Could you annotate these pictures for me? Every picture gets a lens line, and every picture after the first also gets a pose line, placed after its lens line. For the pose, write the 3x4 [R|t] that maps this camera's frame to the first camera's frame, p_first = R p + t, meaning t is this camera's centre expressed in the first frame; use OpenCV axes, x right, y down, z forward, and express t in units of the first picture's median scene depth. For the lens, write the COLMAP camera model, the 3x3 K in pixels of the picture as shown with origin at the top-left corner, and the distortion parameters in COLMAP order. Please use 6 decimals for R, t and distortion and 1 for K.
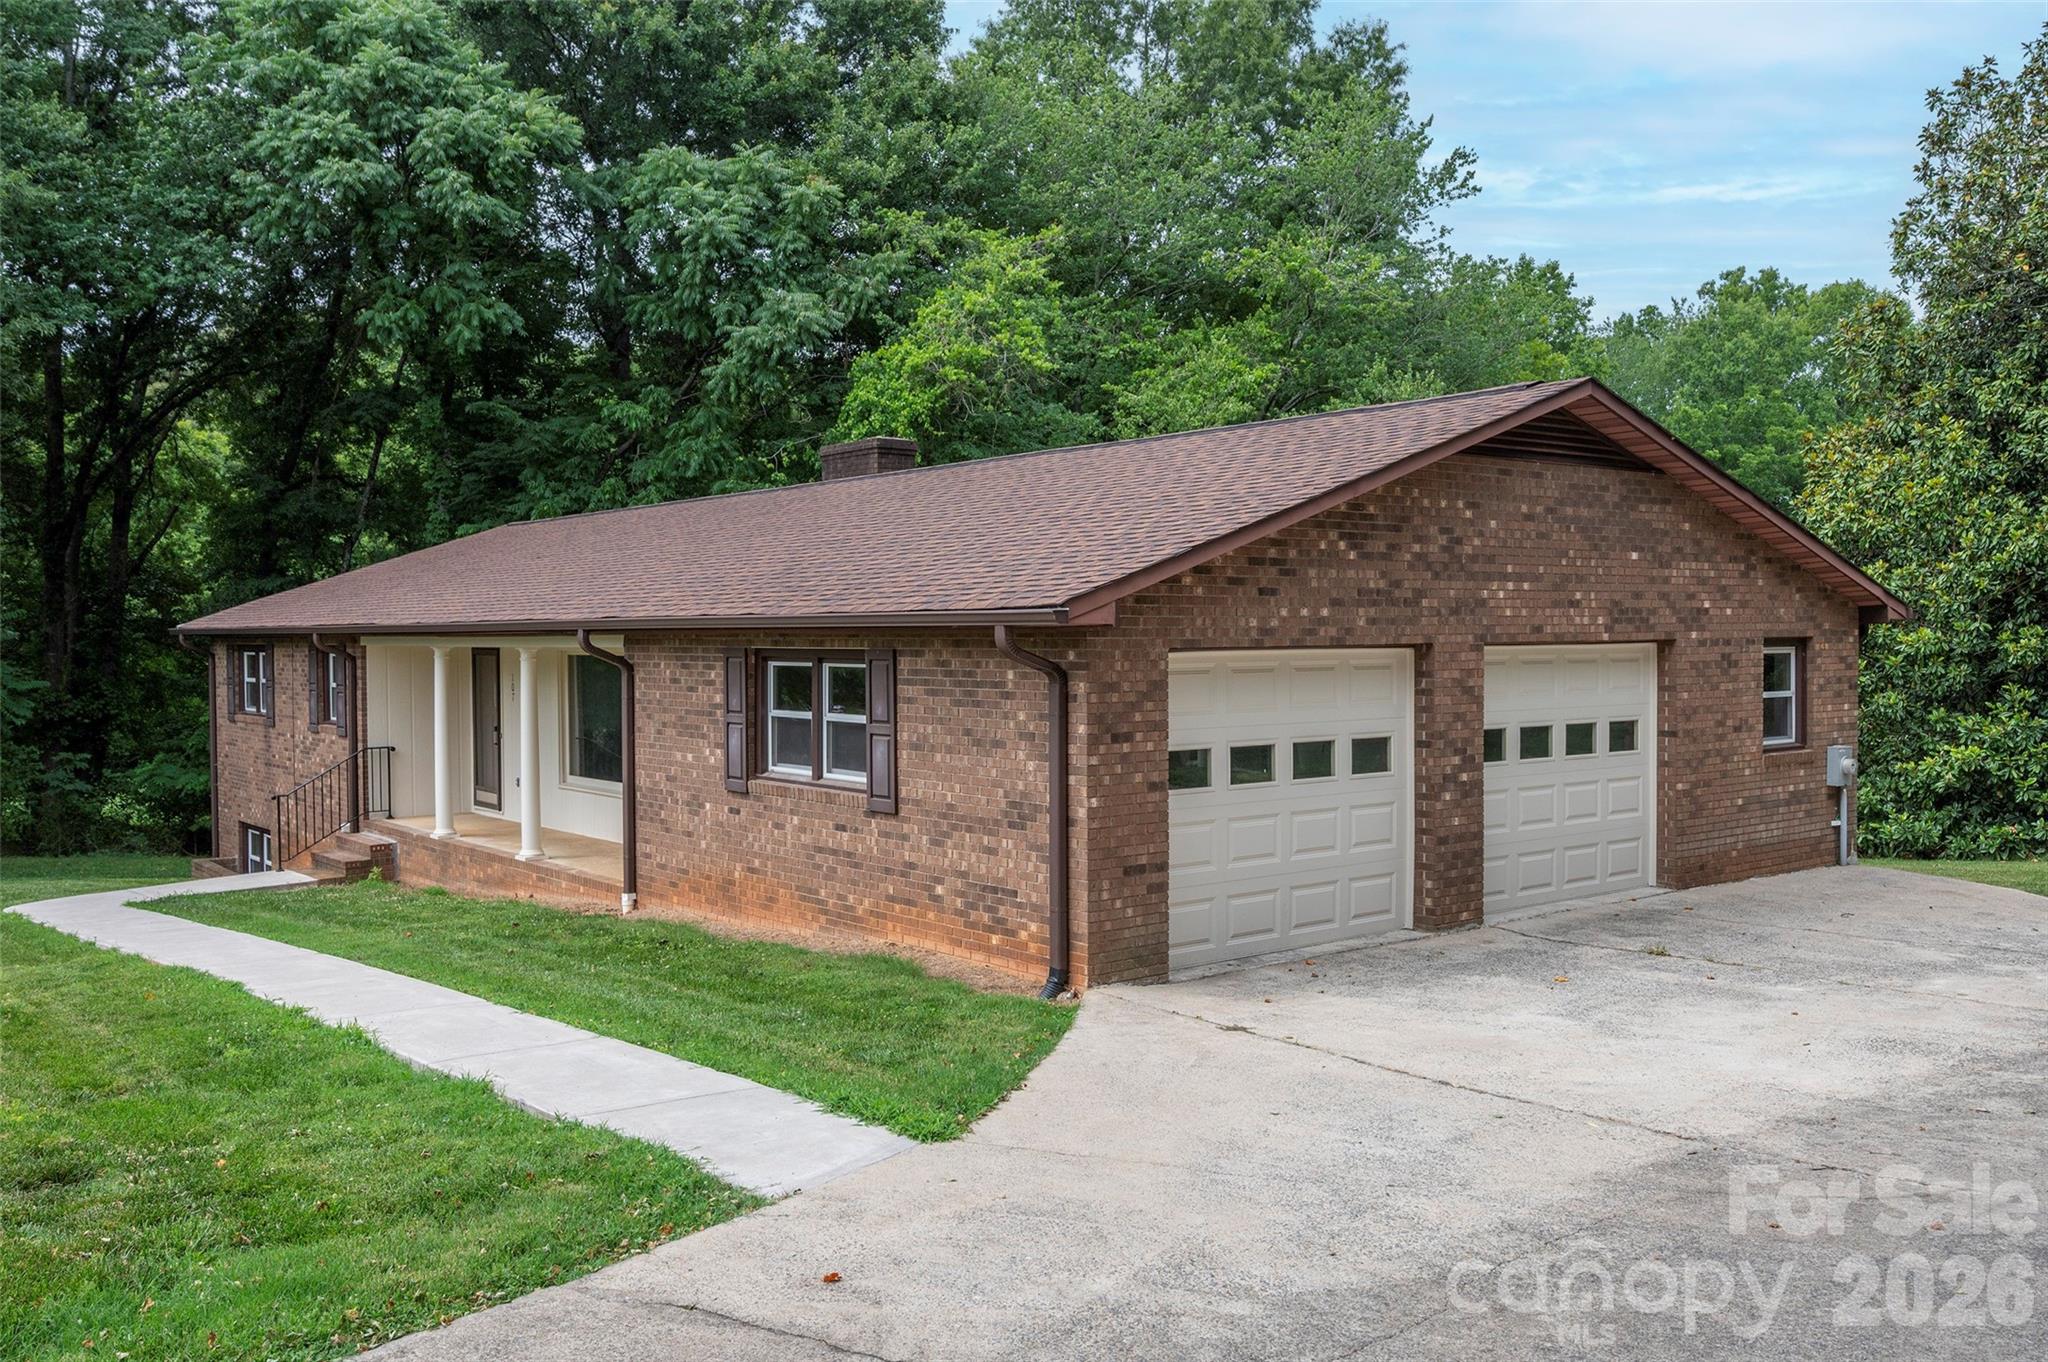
lens RADIAL K [[1655.0, 0, 1019.2], [0, 1655.0, 685.4], [0, 0, 1]] dist [0.020518, -0.038547]
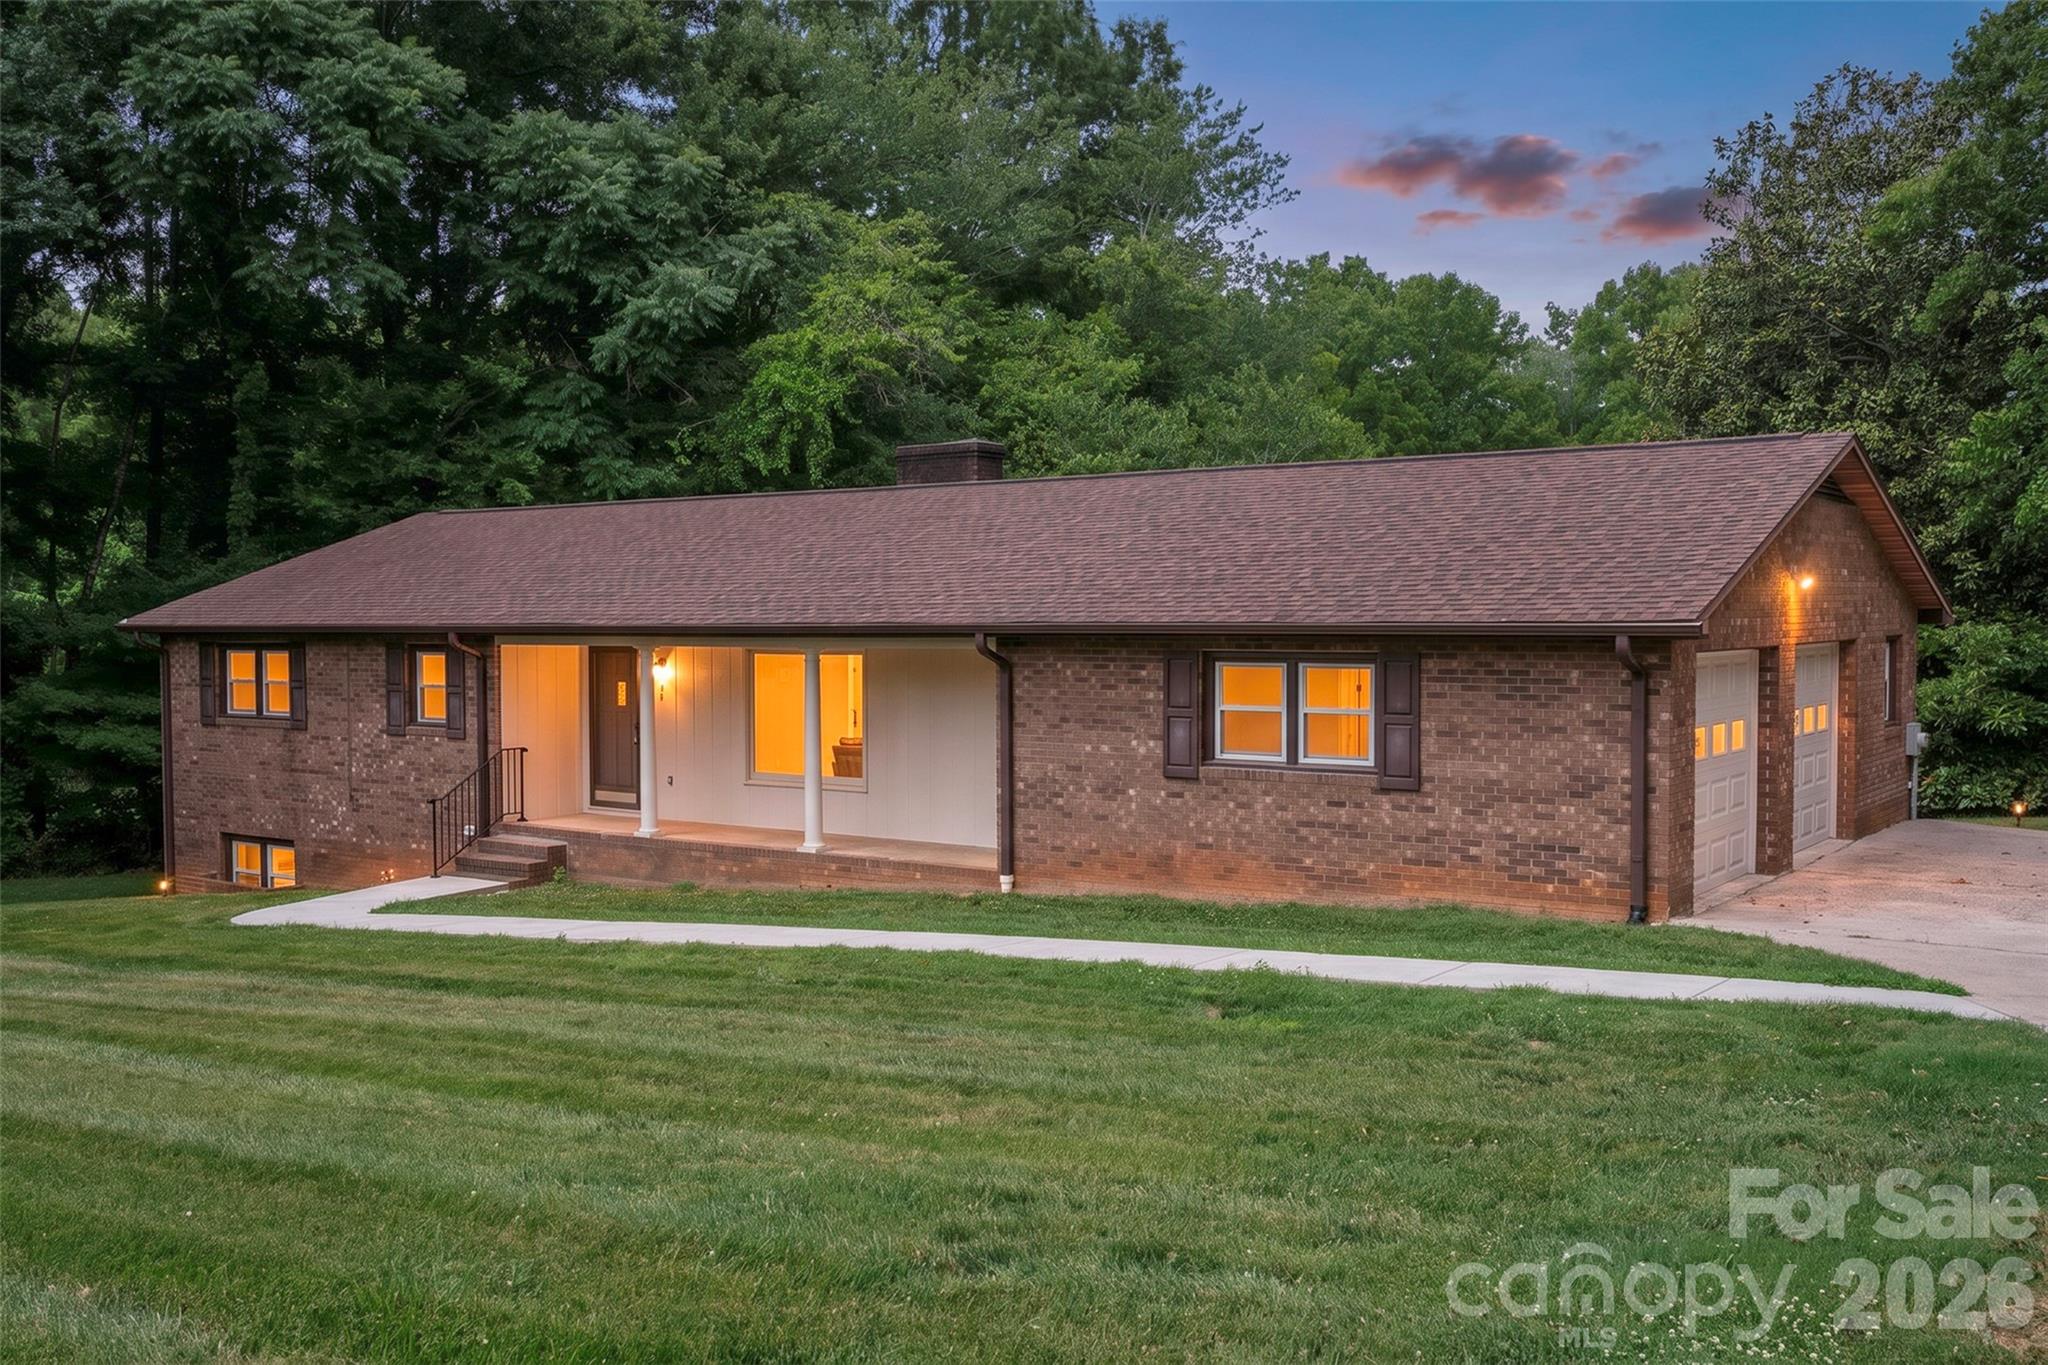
lens RADIAL K [[1833.5, 0, 948.9], [0, 1833.5, 680.4], [0, 0, 1]] dist [-0.006630, 0.020727]
pose [[0.968505, -0.008810, 0.248840, -0.406141], [0.007701, 0.999956, 0.005431, -0.006263], [-0.248877, -0.003344, 0.968529, -0.108615]]
